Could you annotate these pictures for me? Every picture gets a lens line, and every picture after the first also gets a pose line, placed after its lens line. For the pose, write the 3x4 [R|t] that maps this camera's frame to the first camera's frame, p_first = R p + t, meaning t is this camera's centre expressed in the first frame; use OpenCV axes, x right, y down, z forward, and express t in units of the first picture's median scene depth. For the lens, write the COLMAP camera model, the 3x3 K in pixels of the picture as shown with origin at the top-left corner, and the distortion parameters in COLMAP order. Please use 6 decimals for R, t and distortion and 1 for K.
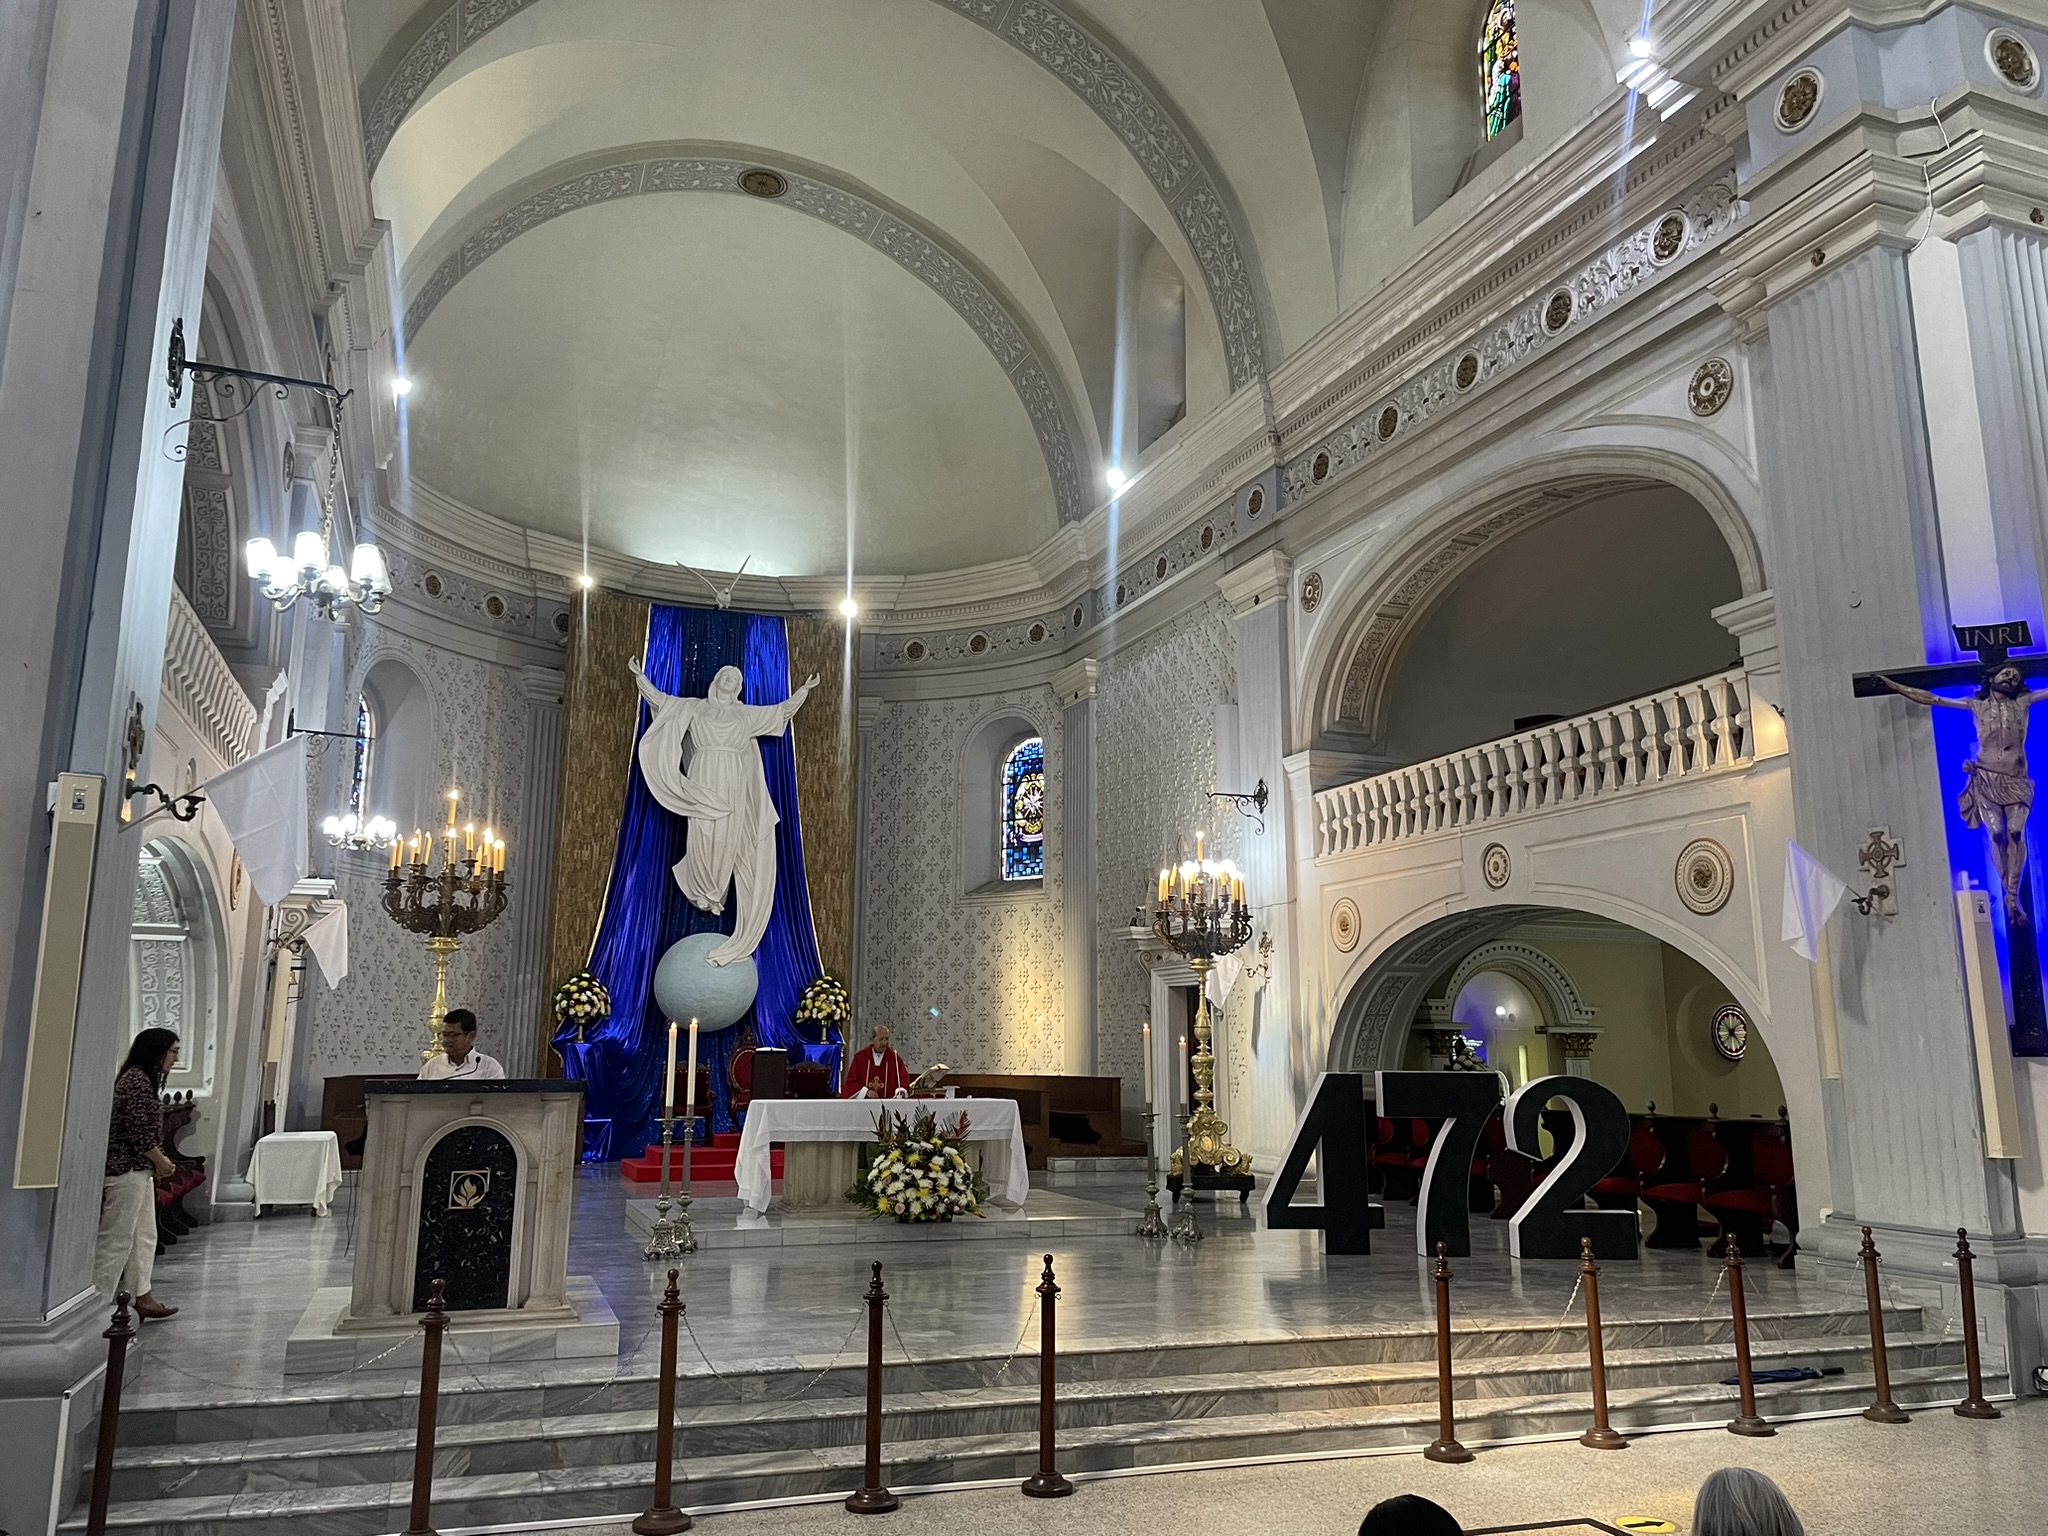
lens RADIAL K [[1528.9, 0, 1024.0], [0, 1528.9, 768.0], [0, 0, 1]] dist [0.084110, -0.101671]
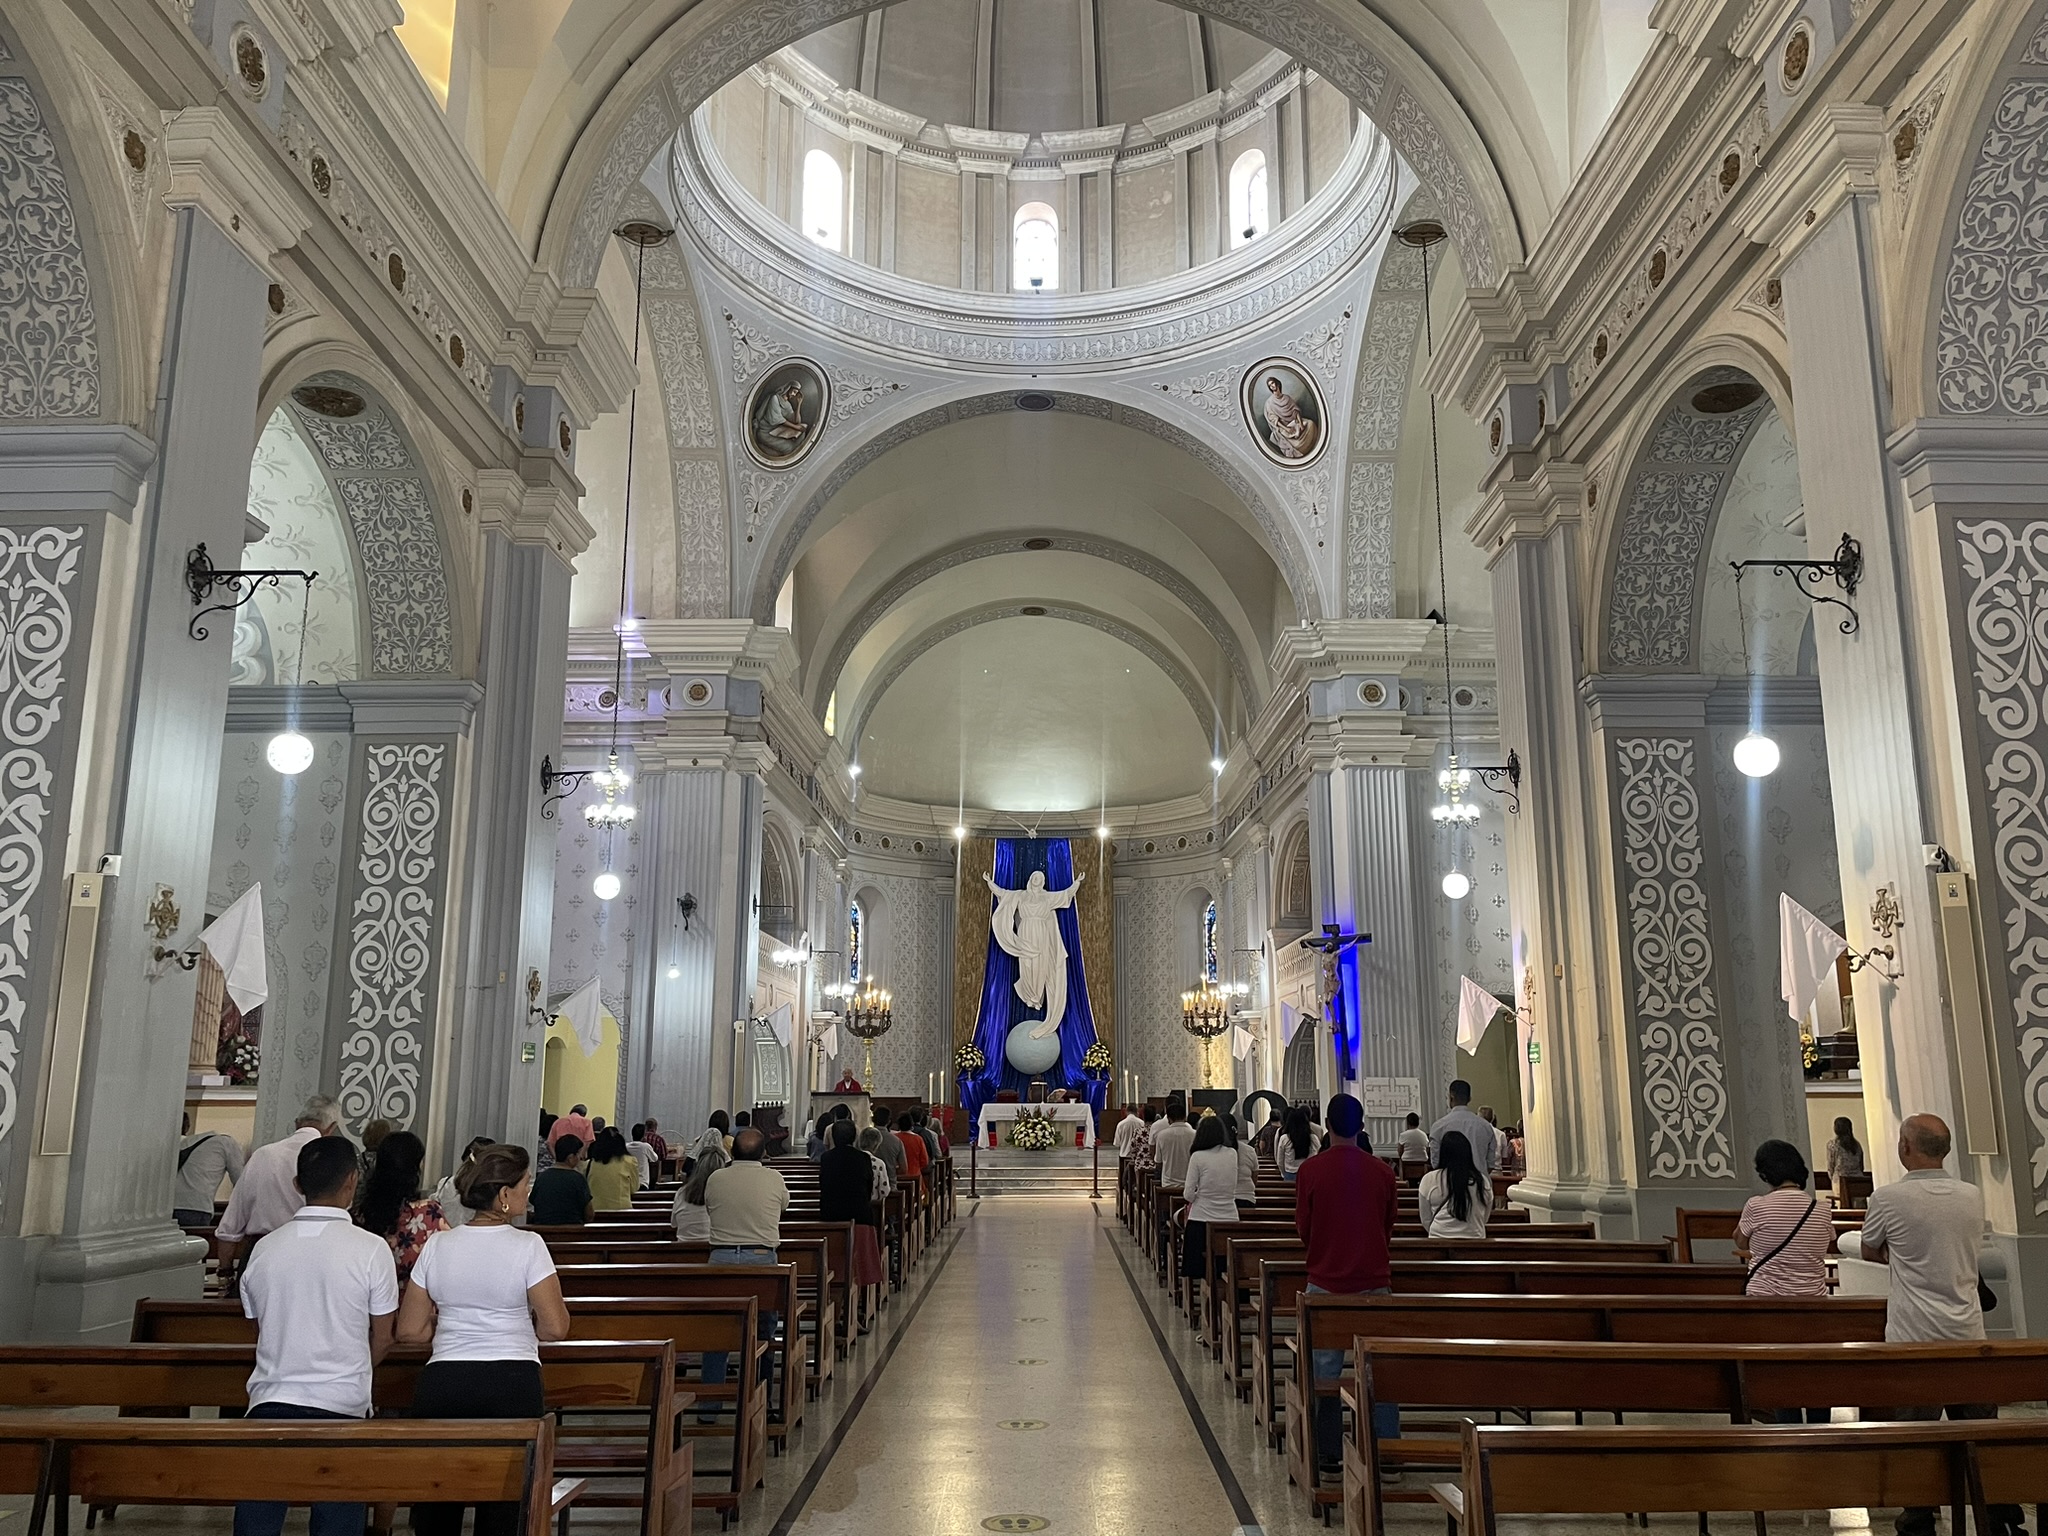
lens RADIAL K [[1528.9, 0, 1024.0], [0, 1528.9, 768.0], [0, 0, 1]] dist [0.084110, -0.101671]
pose [[0.935542, -0.081237, -0.343747, 0.433813], [0.073407, 0.996661, -0.035753, -0.127165], [0.345504, 0.008215, 0.938381, -0.717943]]
